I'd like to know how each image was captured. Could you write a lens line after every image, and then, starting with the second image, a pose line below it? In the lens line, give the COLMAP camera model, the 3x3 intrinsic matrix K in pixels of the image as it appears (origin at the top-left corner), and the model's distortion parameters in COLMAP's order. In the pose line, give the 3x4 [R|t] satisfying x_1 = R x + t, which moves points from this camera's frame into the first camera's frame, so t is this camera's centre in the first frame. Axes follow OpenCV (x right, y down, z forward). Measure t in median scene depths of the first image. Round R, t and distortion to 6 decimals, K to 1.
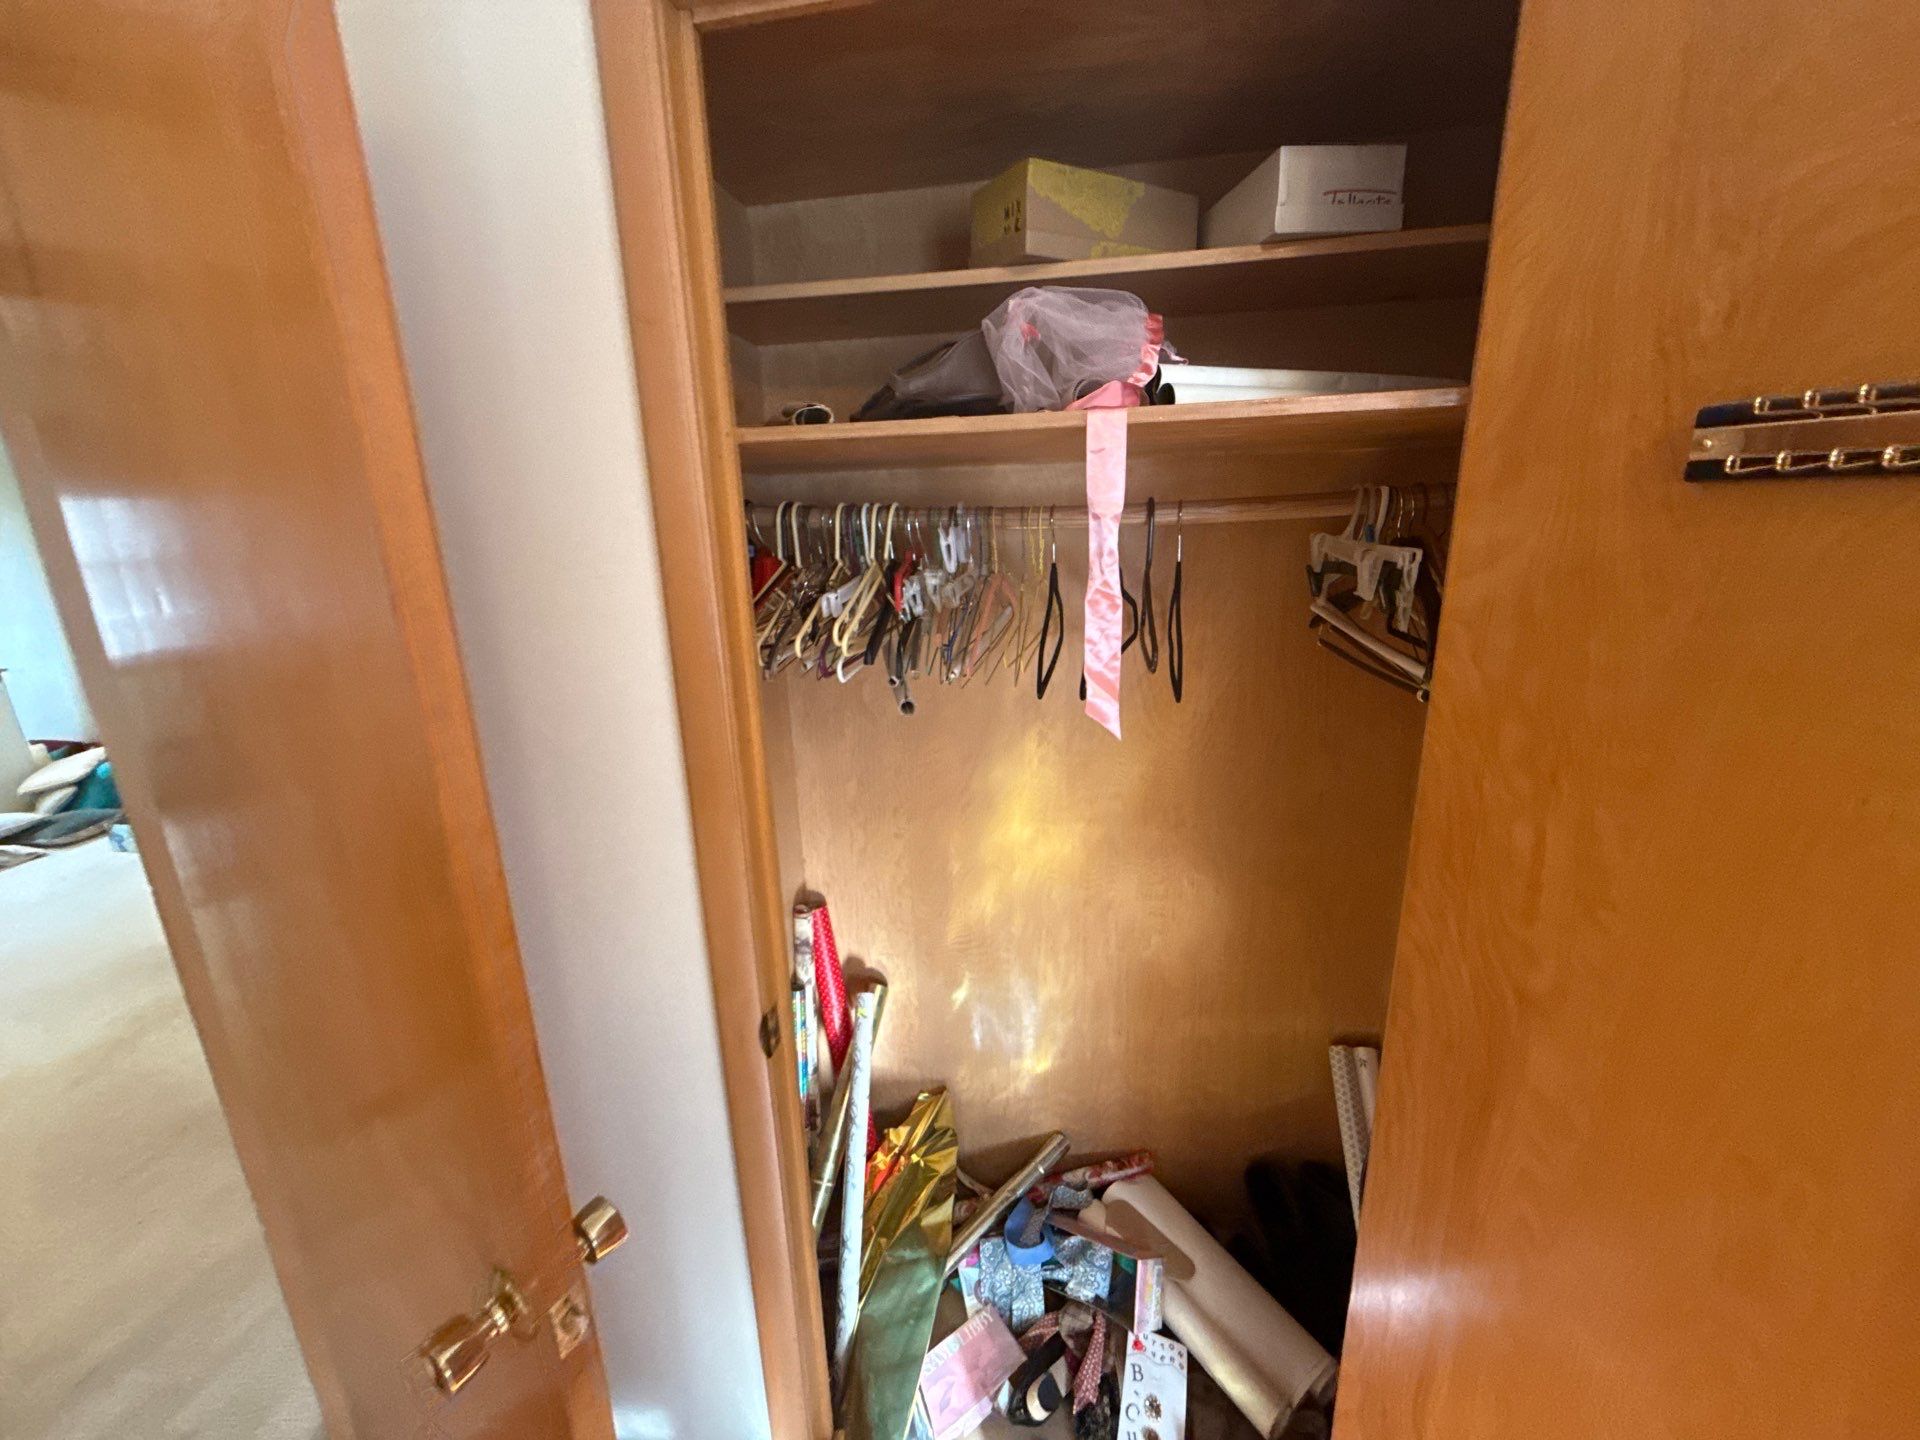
lens RADIAL K [[765.2, 0, 962.6], [0, 765.2, 719.5], [0, 0, 1]] dist [-0.000268, 0.000242]
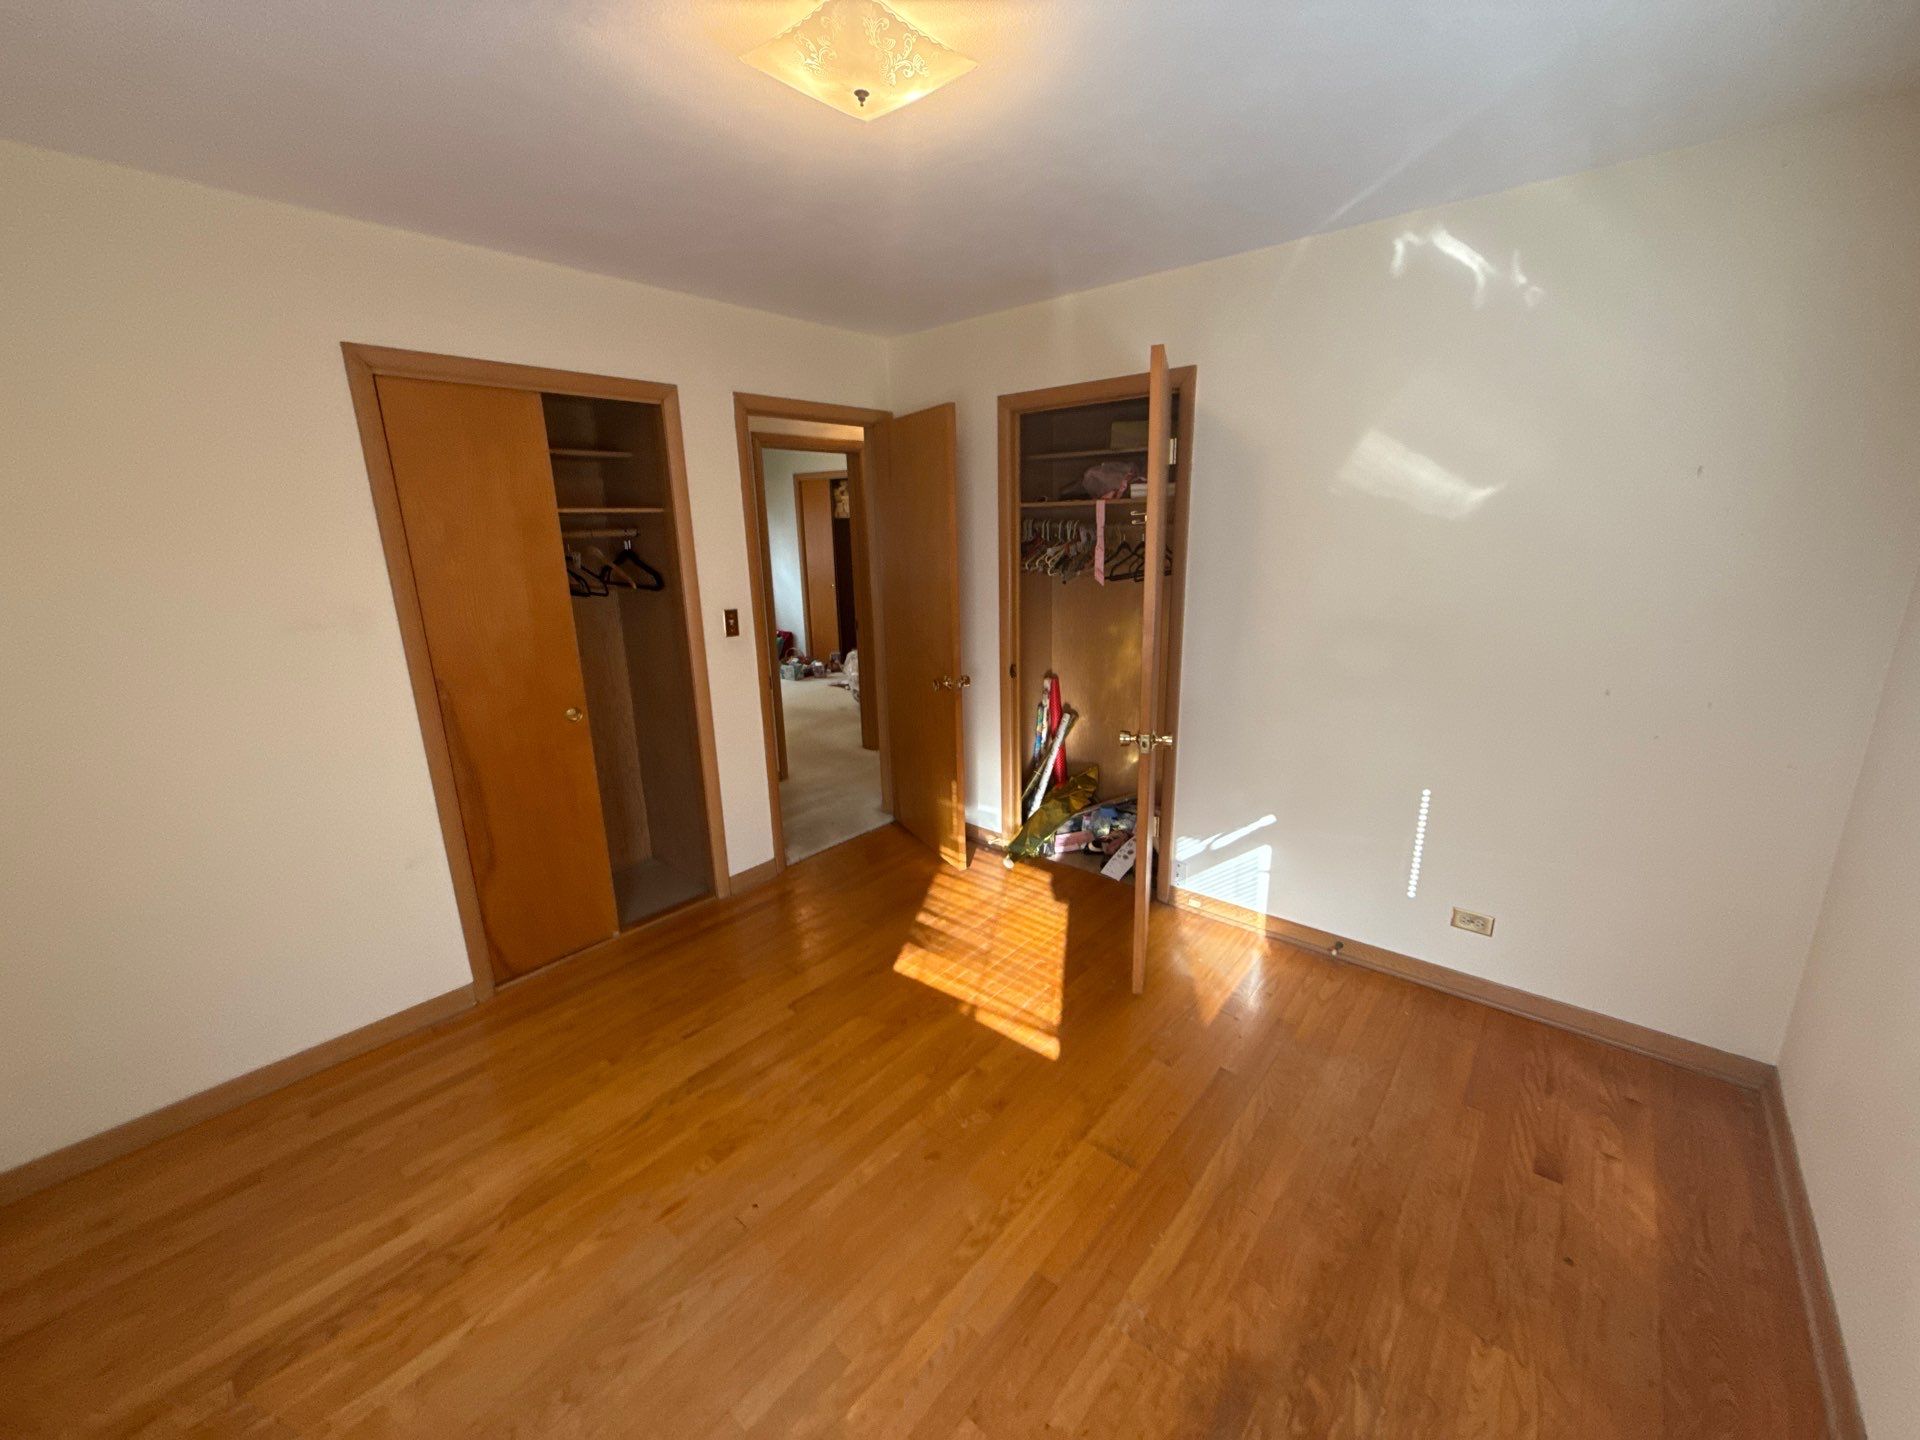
lens RADIAL K [[765.2, 0, 961.3], [0, 765.2, 724.3], [0, 0, 1]] dist [-0.000268, 0.000242]
pose [[0.866038, 0.134545, -0.481535, 0.797164], [-0.125882, 0.990763, 0.050429, 0.313247], [0.483872, 0.016944, 0.874975, -1.378515]]
